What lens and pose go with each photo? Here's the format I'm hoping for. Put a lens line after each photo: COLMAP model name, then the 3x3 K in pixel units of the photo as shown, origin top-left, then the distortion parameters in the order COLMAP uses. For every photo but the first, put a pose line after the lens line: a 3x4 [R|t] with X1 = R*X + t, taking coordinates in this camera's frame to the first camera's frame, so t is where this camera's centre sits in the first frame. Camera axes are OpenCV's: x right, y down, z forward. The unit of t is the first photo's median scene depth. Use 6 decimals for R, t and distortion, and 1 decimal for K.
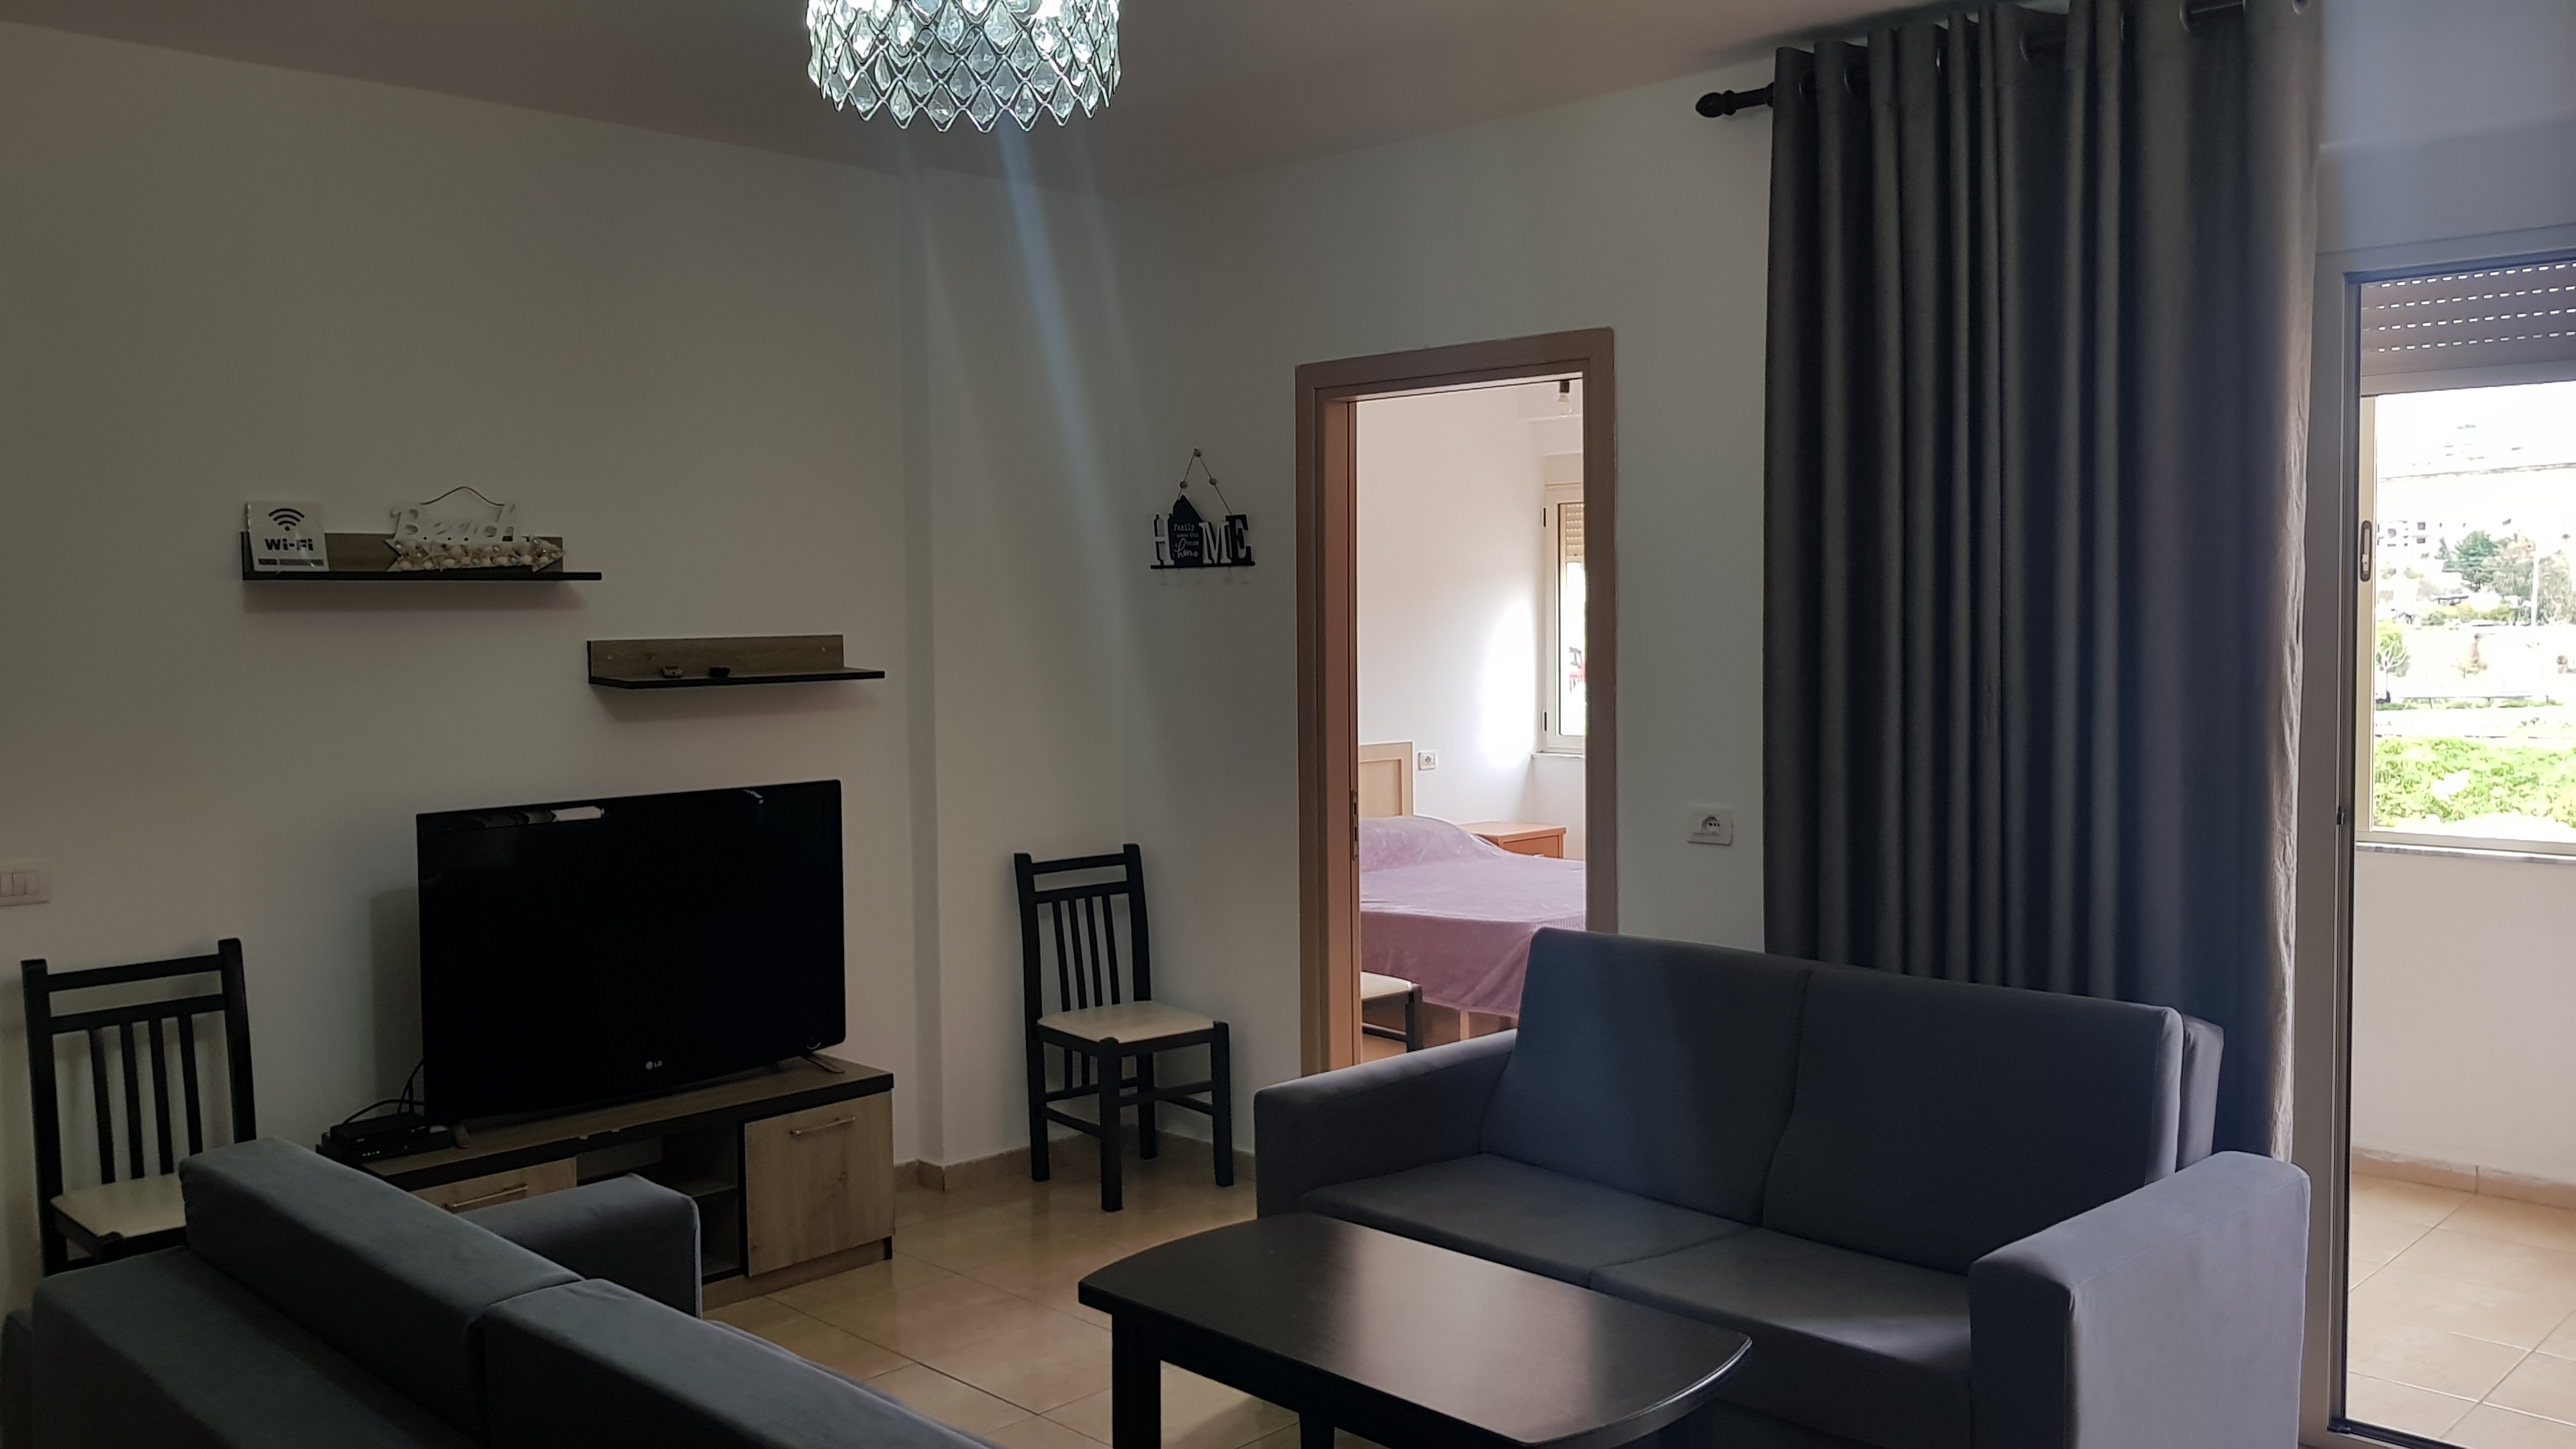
lens RADIAL K [[2044.9, 0, 1288.0], [0, 2044.9, 724.5], [0, 0, 1]] dist [-0.005397, -0.002764]
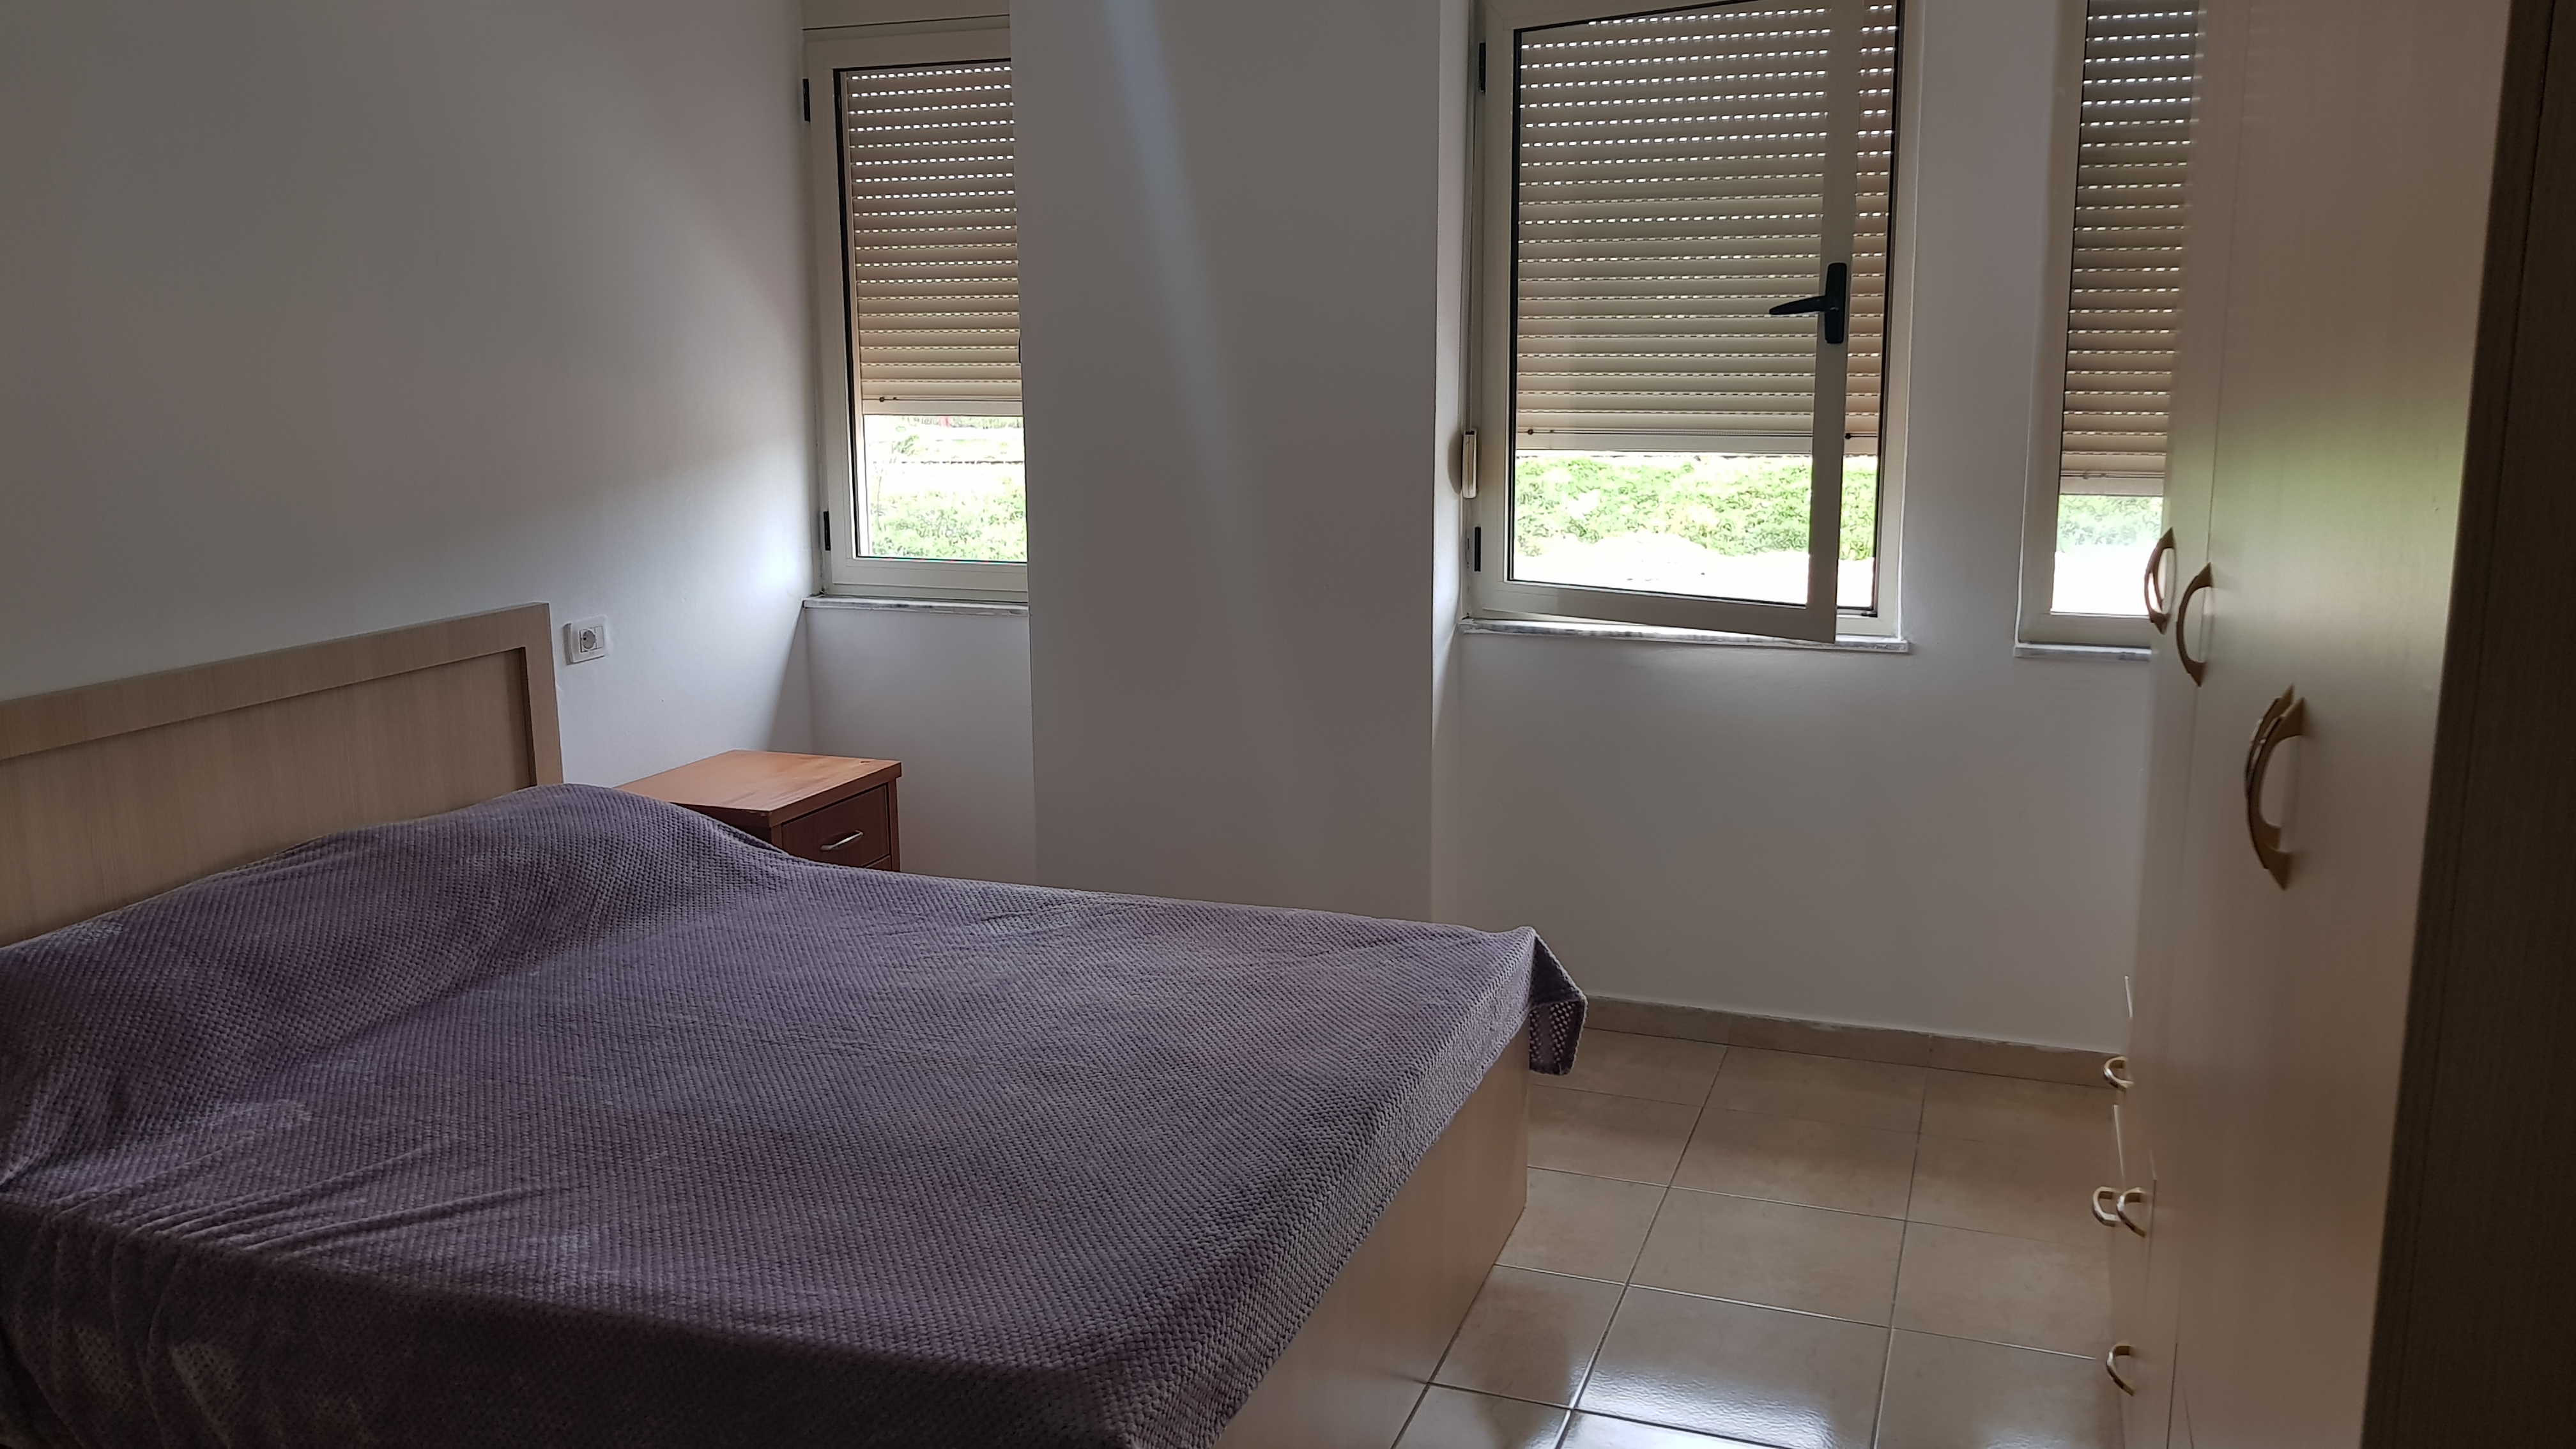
lens RADIAL K [[2044.9, 0, 1288.0], [0, 2044.9, 724.5], [0, 0, 1]] dist [-0.005397, -0.002764]
pose [[0.912106, -0.073164, 0.403372, 0.005729], [0.019030, 0.990441, 0.136615, -0.004514], [-0.409512, -0.116931, 0.904780, 0.112534]]
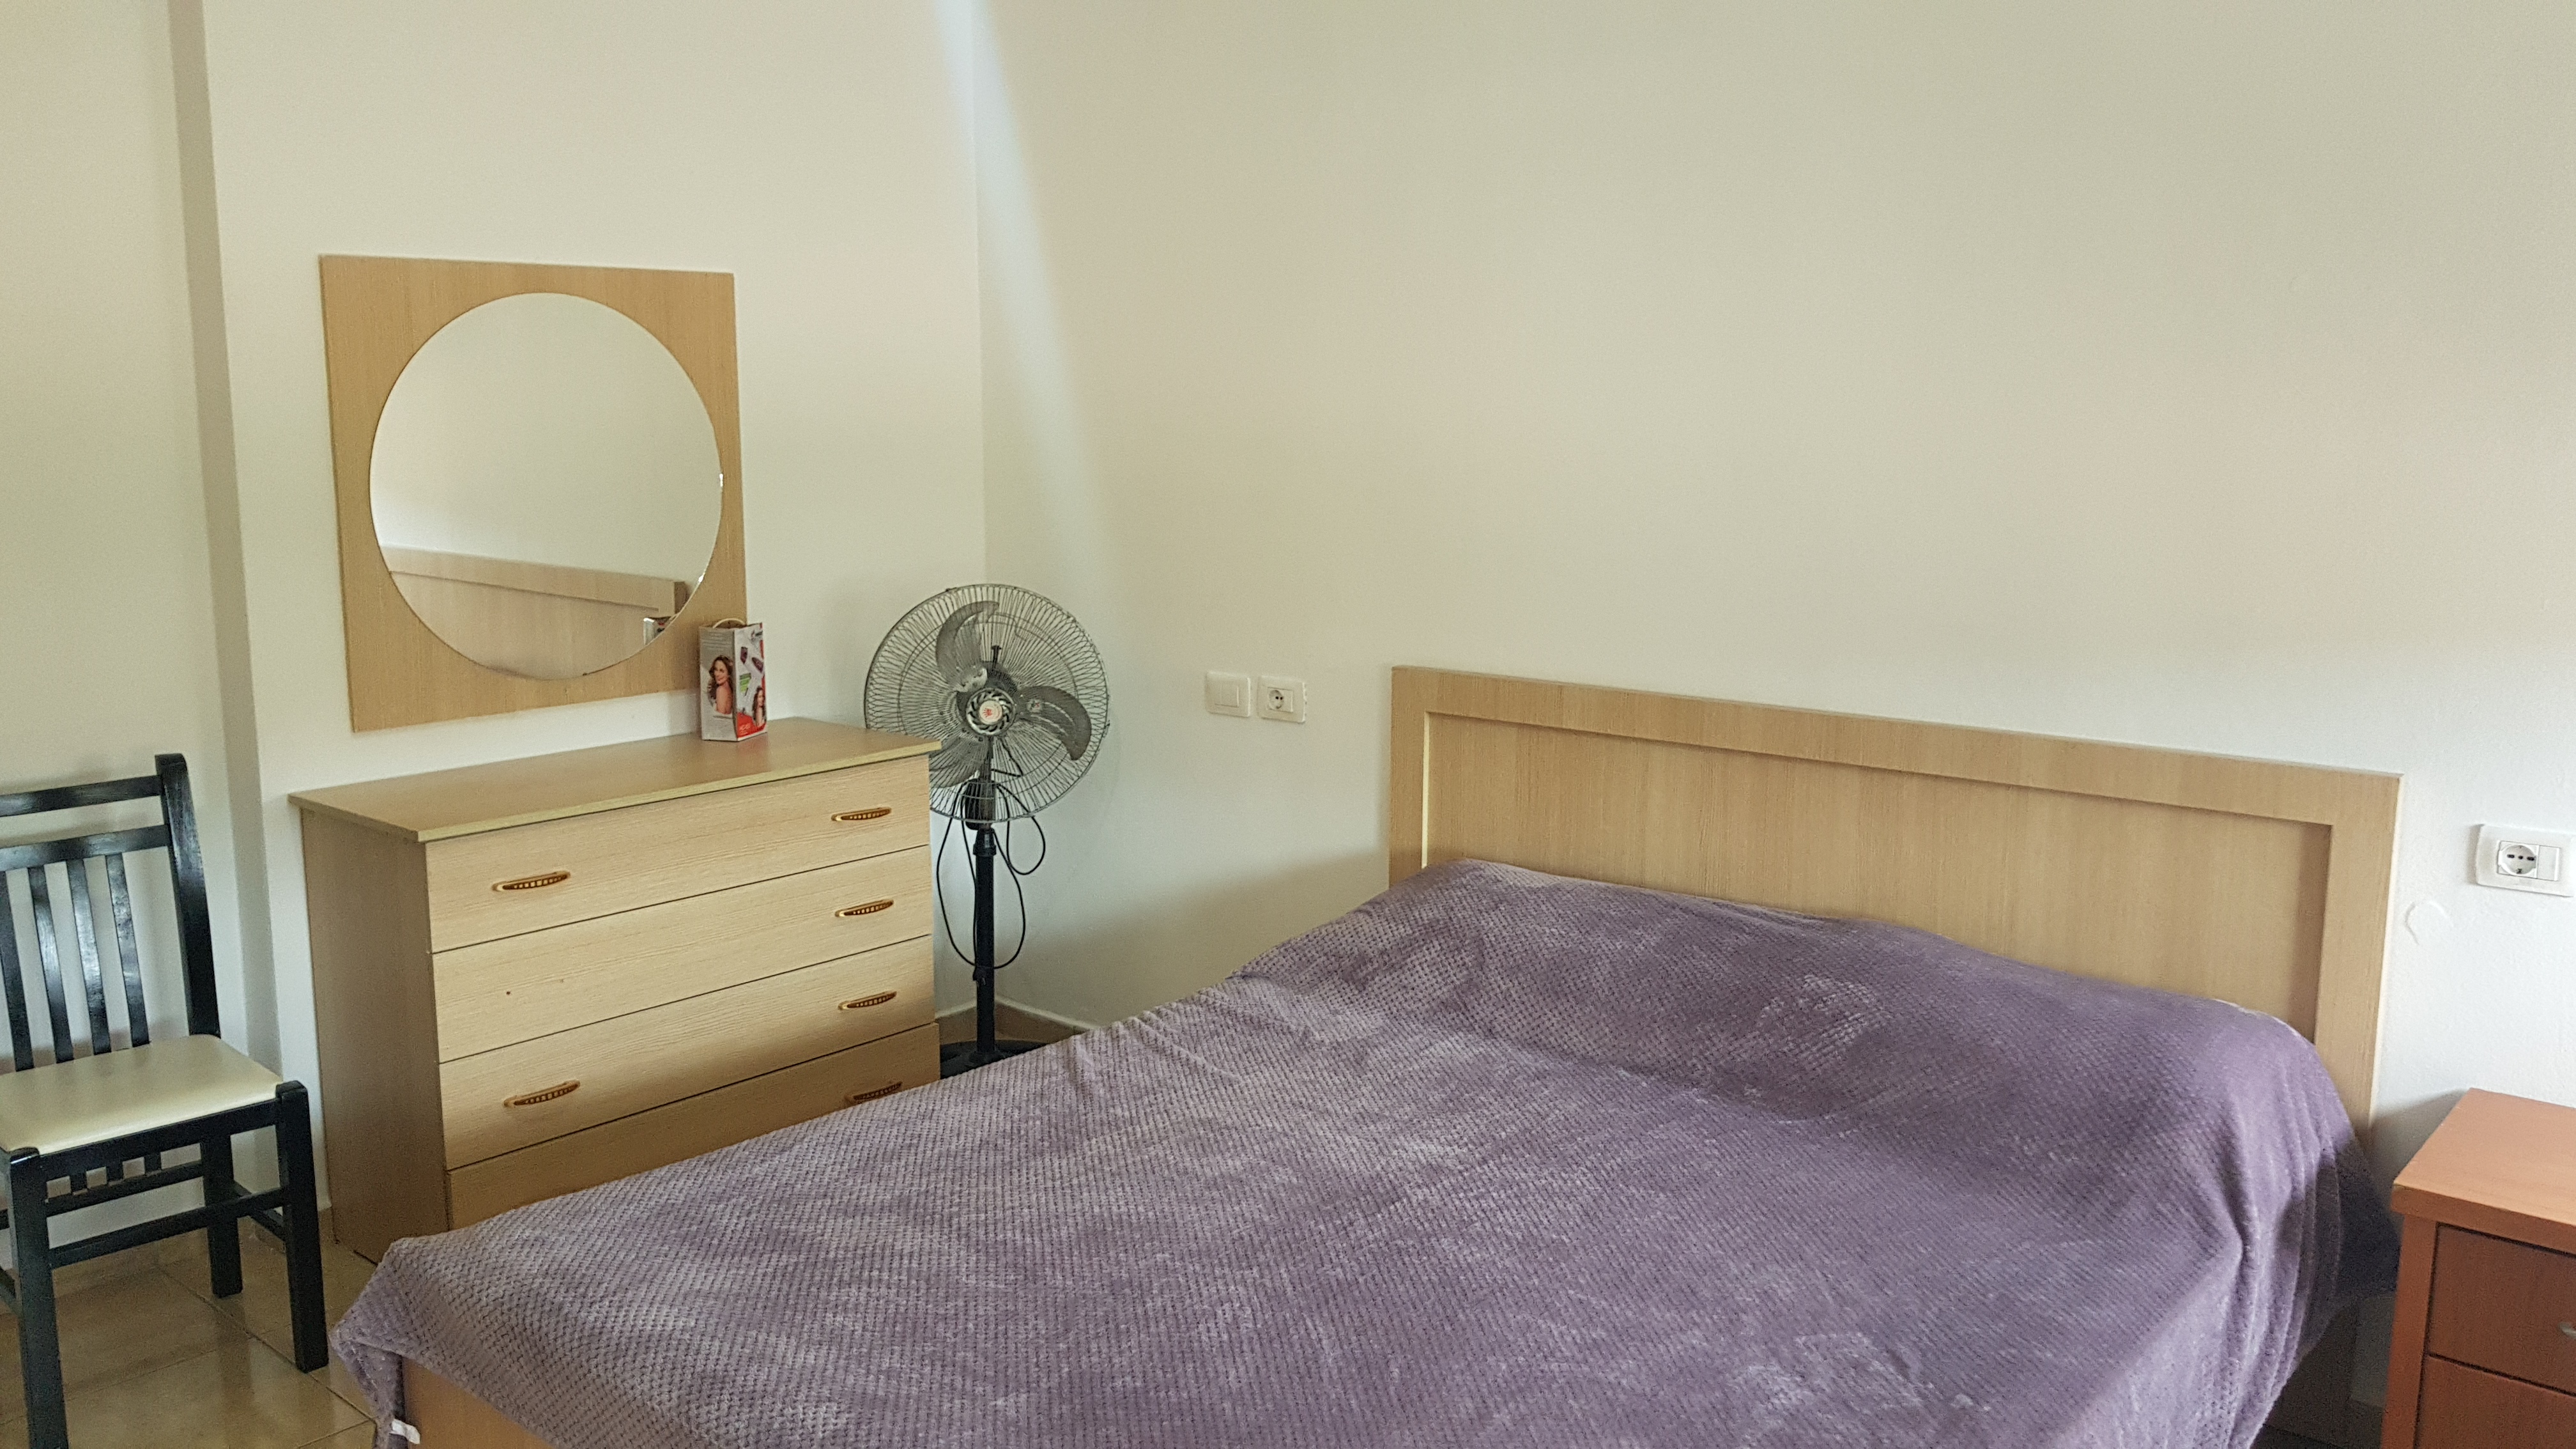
lens RADIAL K [[2044.9, 0, 1288.0], [0, 2044.9, 724.5], [0, 0, 1]] dist [-0.005397, -0.002764]
pose [[0.070681, 0.181285, -0.980887, 0.076928], [-0.056271, 0.982505, 0.177529, -0.009284], [0.995911, 0.042647, 0.079646, 0.175051]]
